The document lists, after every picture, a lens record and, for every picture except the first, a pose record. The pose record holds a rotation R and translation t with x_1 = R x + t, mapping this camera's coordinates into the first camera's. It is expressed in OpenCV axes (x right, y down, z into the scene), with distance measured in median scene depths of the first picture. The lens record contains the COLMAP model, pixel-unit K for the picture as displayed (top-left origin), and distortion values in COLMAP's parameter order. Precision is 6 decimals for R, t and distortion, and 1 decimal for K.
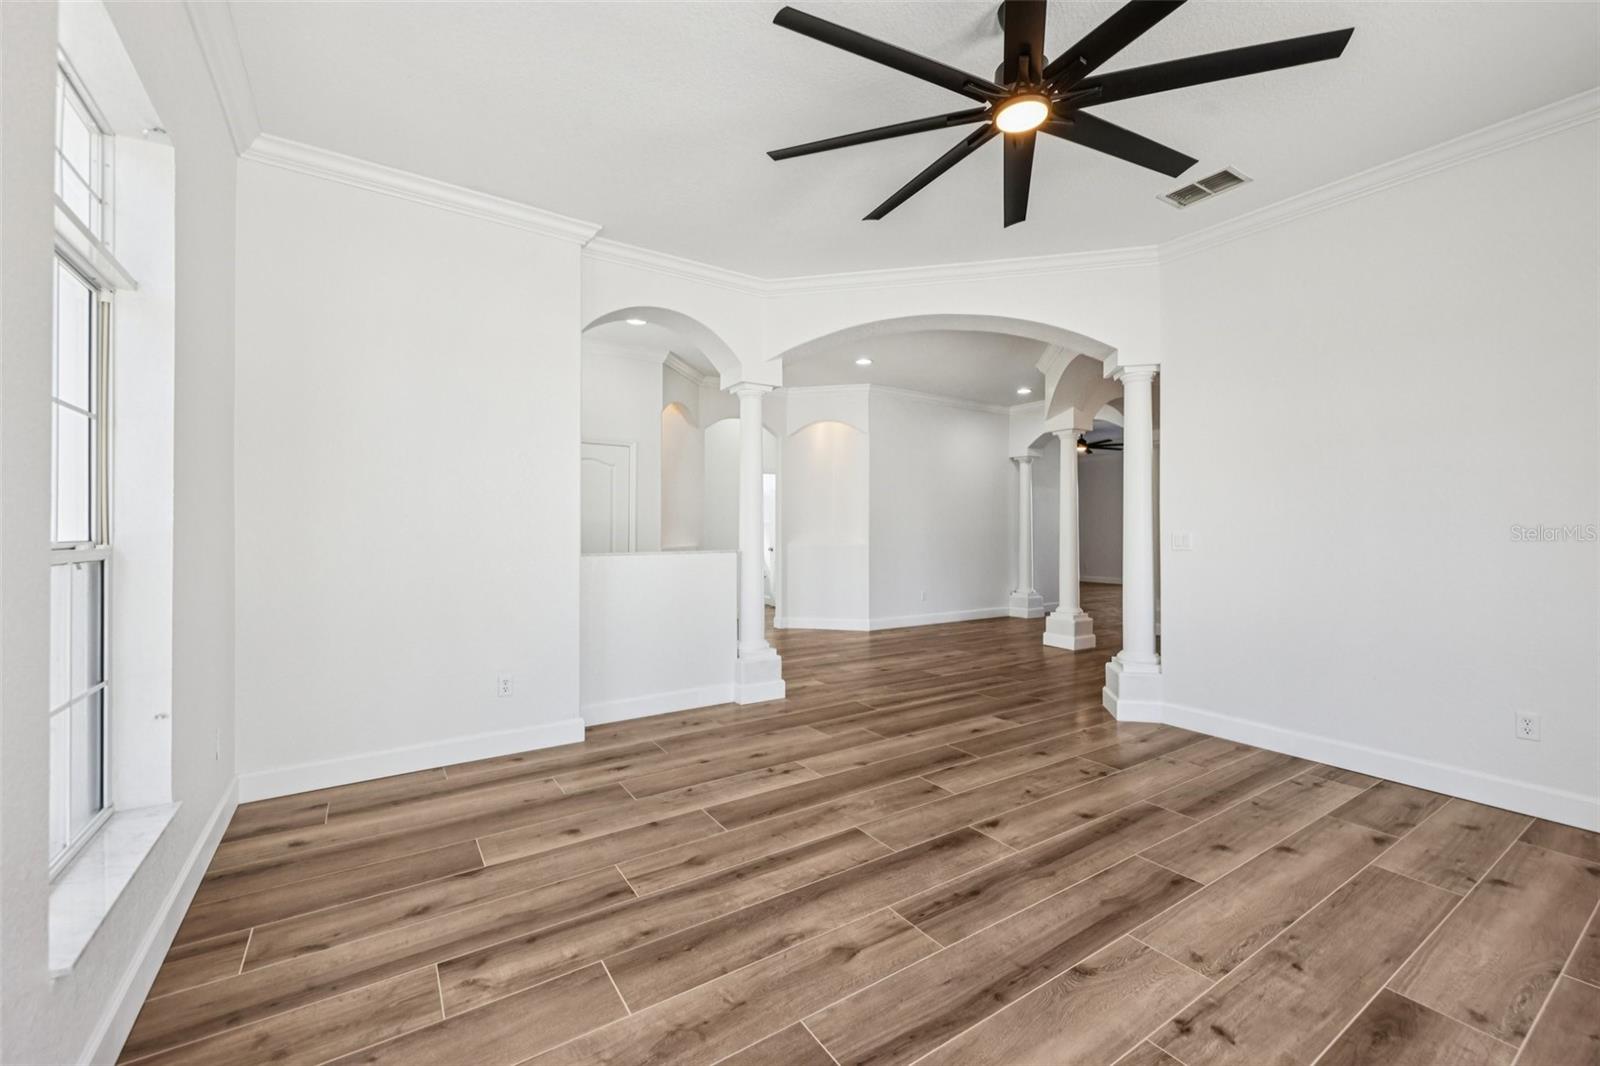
lens RADIAL K [[656.4, 0, 800.0], [0, 656.4, 533.0], [0, 0, 1]] dist [-0.001304, -0.000479]
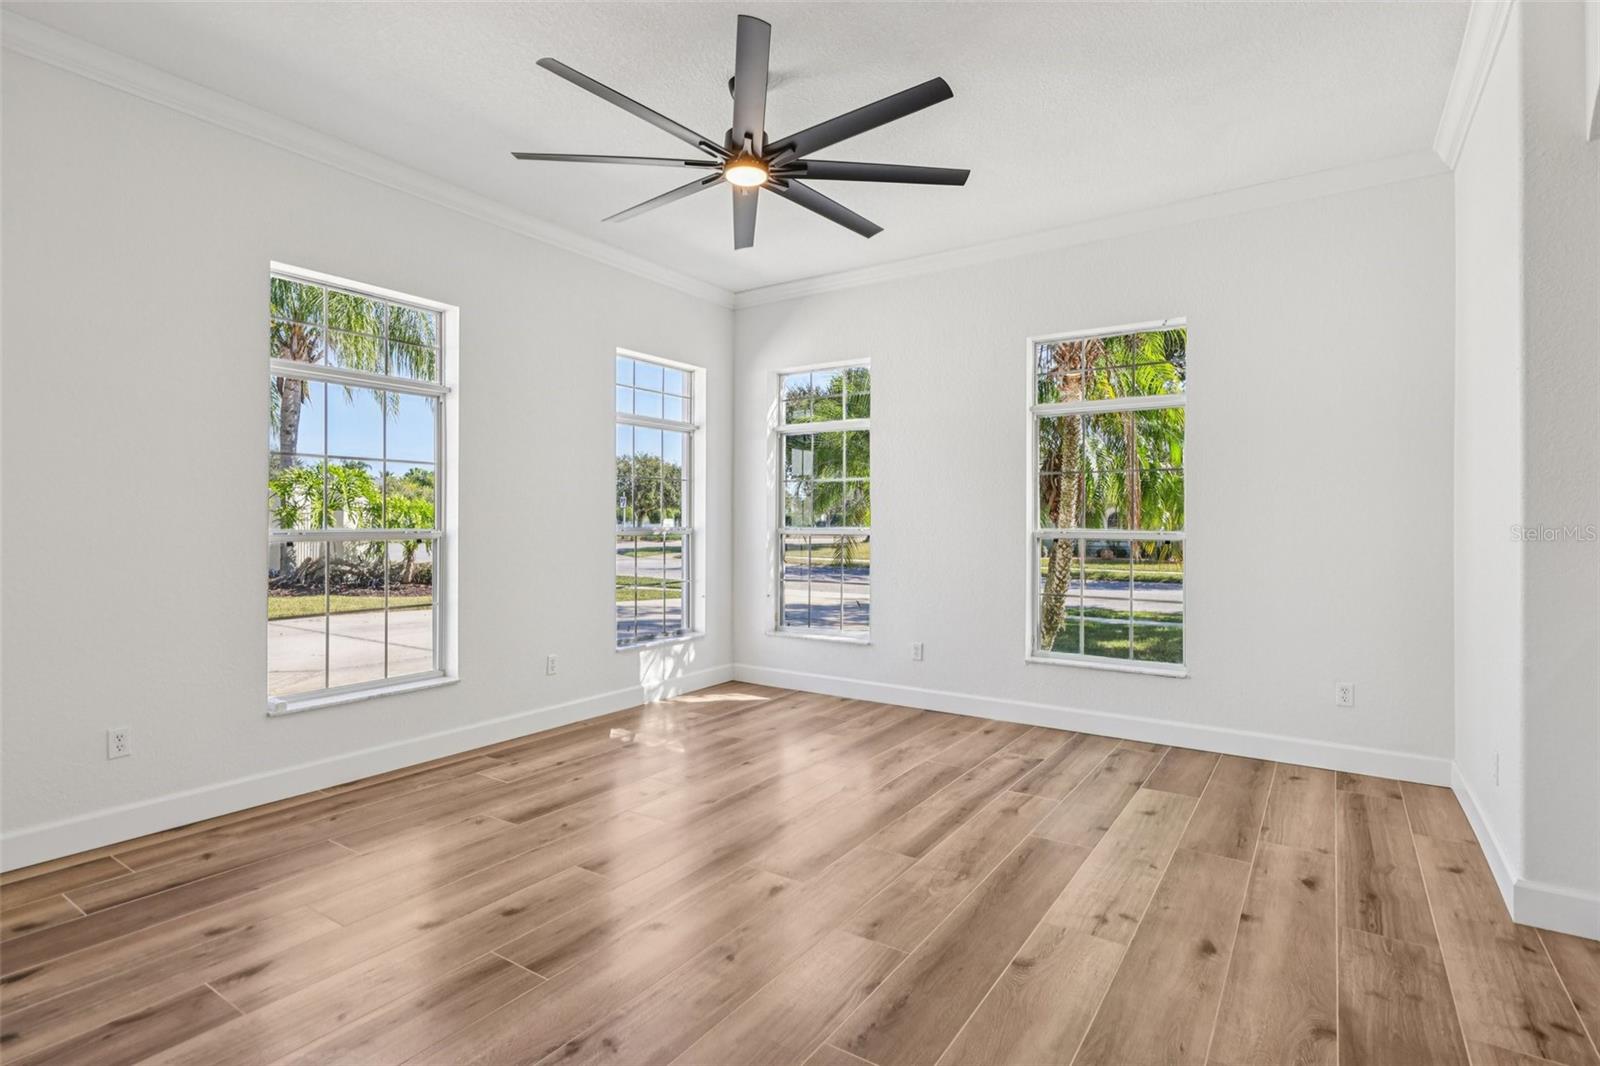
lens RADIAL K [[748.7, 0, 802.2], [0, 748.7, 538.1], [0, 0, 1]] dist [0.000816, -0.000491]
pose [[-0.924767, 0.004836, -0.380504, 0.645446], [-0.005222, 0.999664, 0.025395, -0.014699], [0.380499, 0.025471, -0.924430, 1.952244]]
